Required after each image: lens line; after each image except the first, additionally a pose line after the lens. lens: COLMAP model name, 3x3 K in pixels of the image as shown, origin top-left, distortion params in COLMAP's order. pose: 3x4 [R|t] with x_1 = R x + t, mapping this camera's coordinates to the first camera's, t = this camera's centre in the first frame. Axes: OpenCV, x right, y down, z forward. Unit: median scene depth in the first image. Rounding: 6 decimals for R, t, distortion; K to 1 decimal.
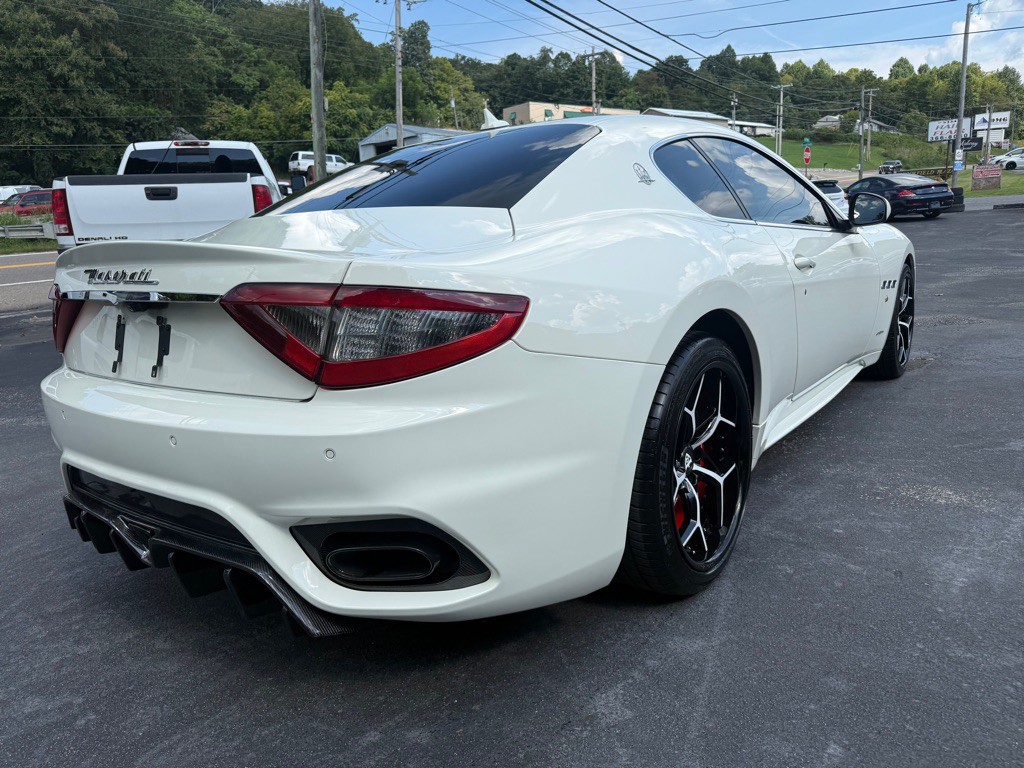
lens RADIAL K [[727.2, 0, 520.6], [0, 727.2, 384.8], [0, 0, 1]] dist [0.007898, -0.015734]
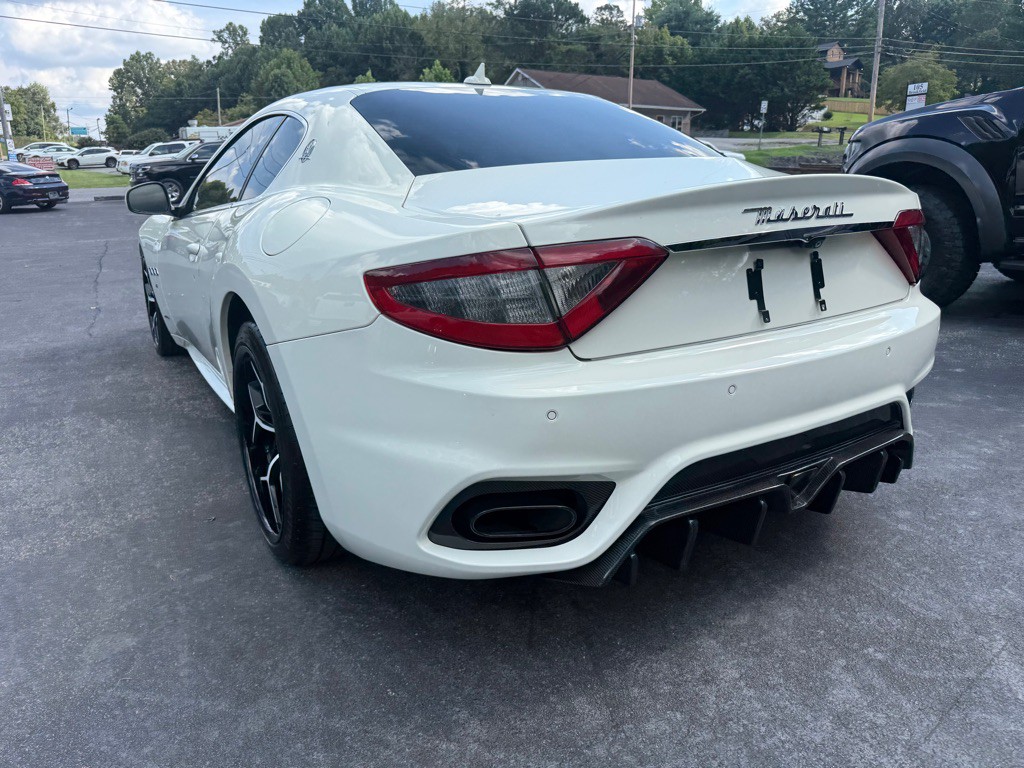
lens RADIAL K [[727.2, 0, 517.1], [0, 727.2, 382.8], [0, 0, 1]] dist [0.007898, -0.015734]
pose [[0.381744, -0.210814, 0.899905, -0.784947], [0.207743, 0.968299, 0.138710, -0.069973], [-0.900619, 0.133997, 0.413437, 0.476308]]
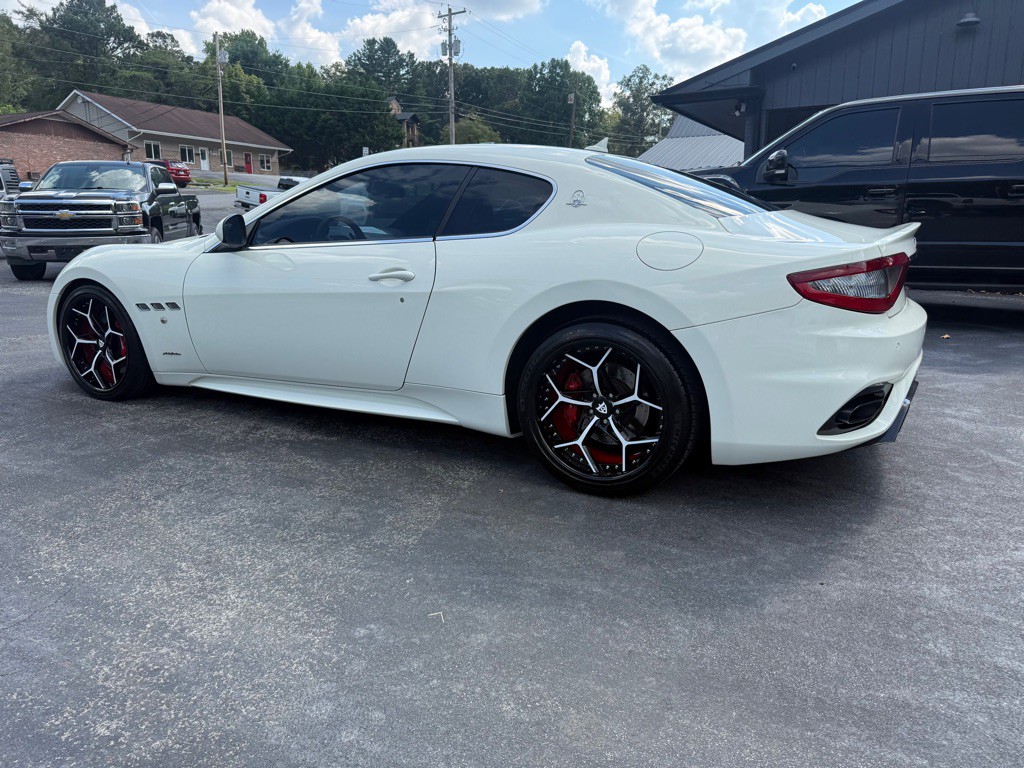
lens RADIAL K [[727.2, 0, 509.0], [0, 727.2, 378.3], [0, 0, 1]] dist [0.007898, -0.015734]
pose [[-0.151531, -0.171799, 0.973408, -1.104668], [0.222787, 0.953504, 0.202968, -0.205881], [-0.963018, 0.247619, -0.106211, 1.098920]]
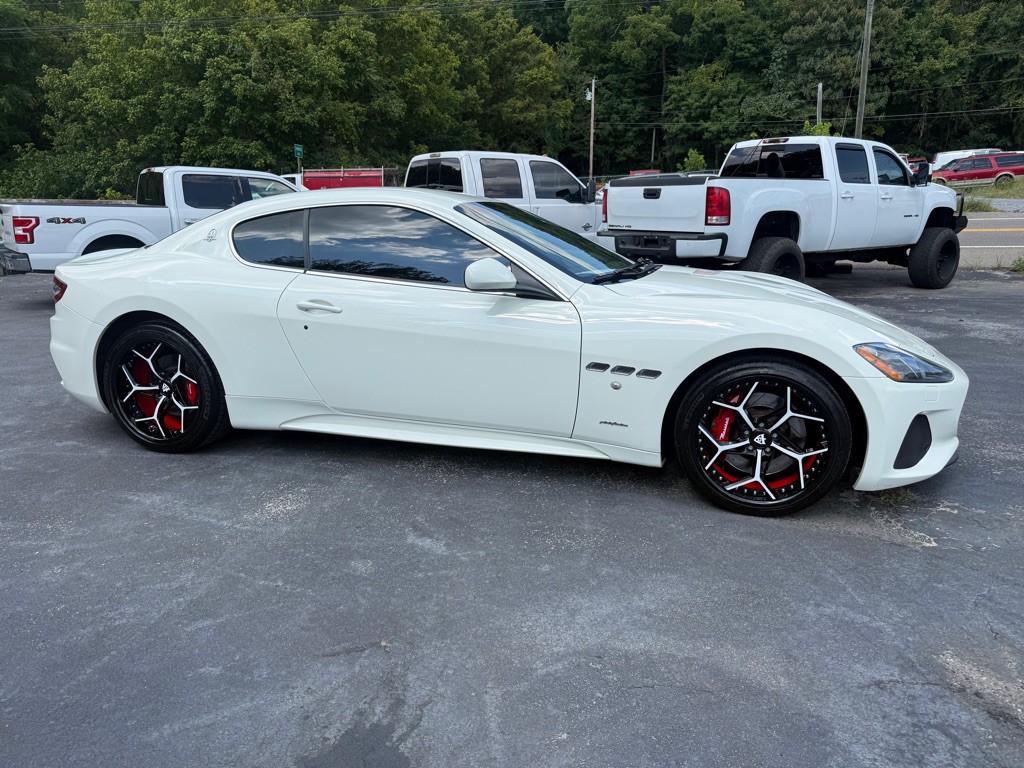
lens RADIAL K [[727.2, 0, 501.8], [0, 727.2, 389.7], [0, 0, 1]] dist [0.007898, -0.015734]
pose [[0.328514, 0.275558, -0.903408, 1.390084], [-0.218452, 0.952727, 0.211164, -0.302454], [0.918889, 0.127981, 0.373181, 0.671247]]
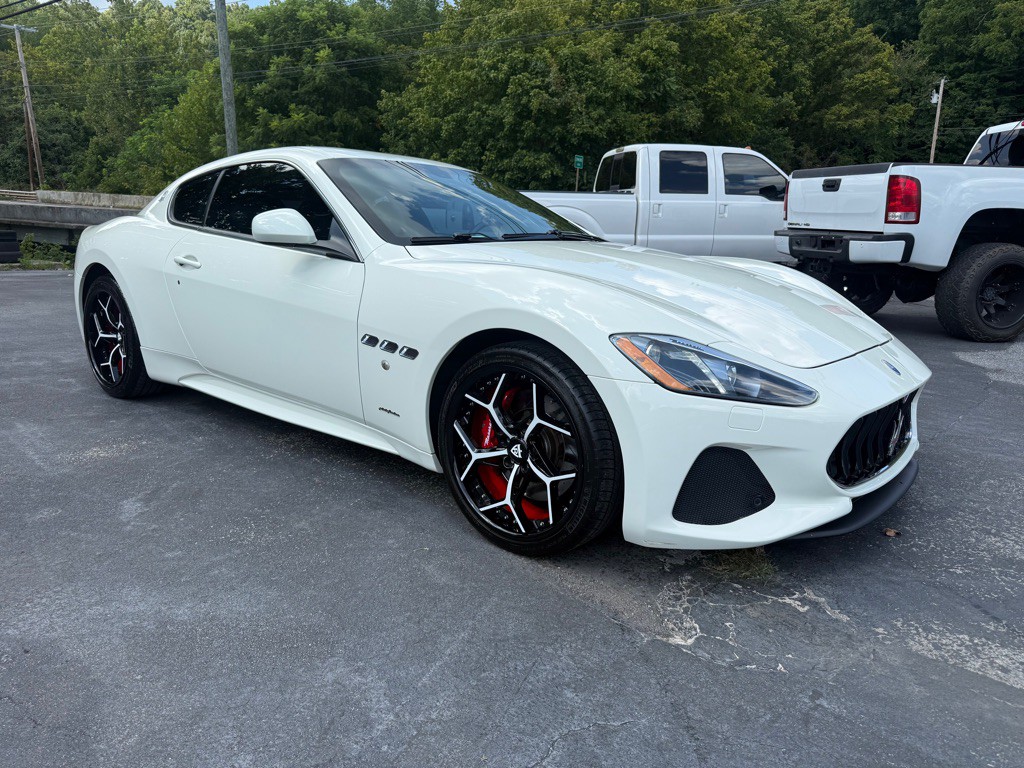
lens RADIAL K [[727.2, 0, 510.8], [0, 727.2, 385.4], [0, 0, 1]] dist [0.007898, -0.015734]
pose [[-0.083410, 0.265975, -0.960365, 1.330673], [-0.230820, 0.932357, 0.278266, -0.369303], [0.969415, 0.244881, -0.016375, 1.316867]]
